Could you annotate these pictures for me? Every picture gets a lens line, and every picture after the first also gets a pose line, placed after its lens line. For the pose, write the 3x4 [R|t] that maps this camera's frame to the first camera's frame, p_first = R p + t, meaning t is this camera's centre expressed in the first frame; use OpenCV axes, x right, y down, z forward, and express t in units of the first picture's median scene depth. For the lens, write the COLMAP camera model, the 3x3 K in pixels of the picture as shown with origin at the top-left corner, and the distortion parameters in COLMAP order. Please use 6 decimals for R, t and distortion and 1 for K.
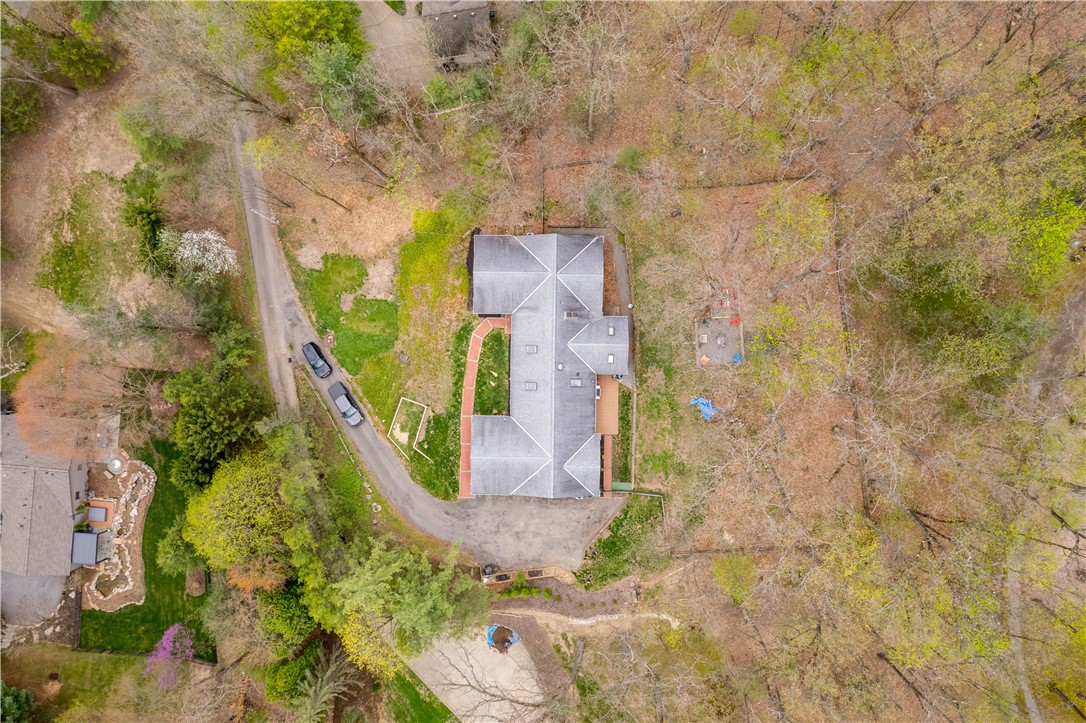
lens RADIAL K [[672.4, 0, 543.0], [0, 672.4, 361.5], [0, 0, 1]] dist [-0.062802, 0.056156]
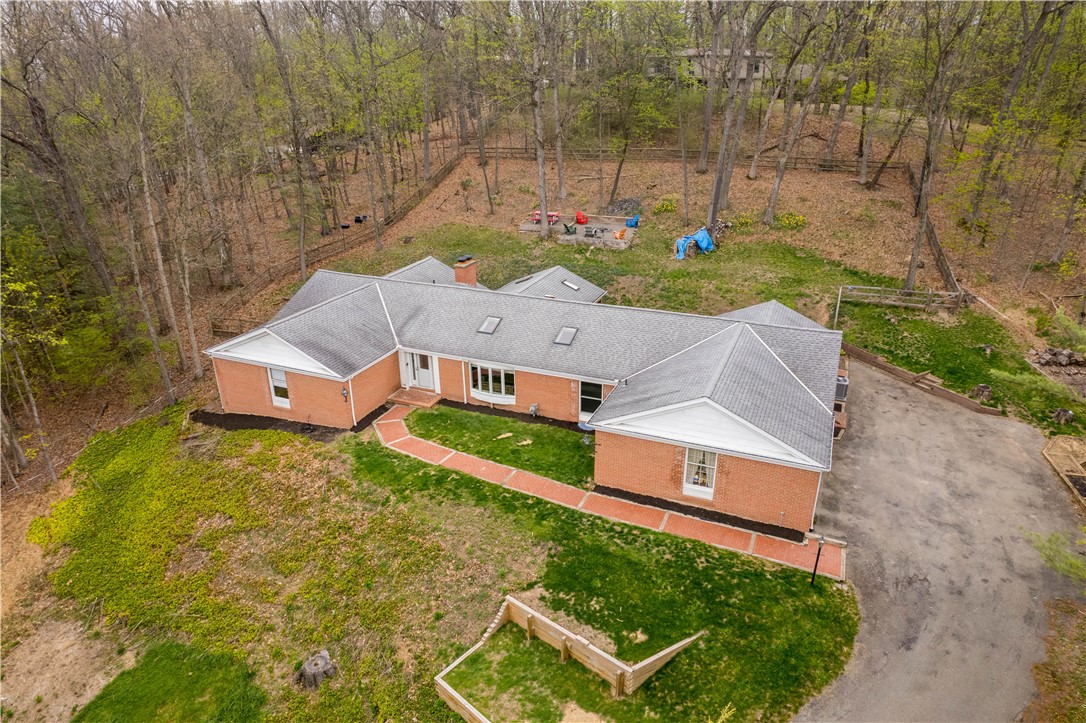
lens RADIAL K [[672.4, 0, 543.0], [0, 672.4, 361.5], [0, 0, 1]] dist [-0.062802, 0.056156]
pose [[0.381642, -0.385313, 0.840169, -0.374833], [0.924308, 0.160862, -0.346089, 0.167180], [-0.001799, 0.908657, 0.417540, 0.796228]]
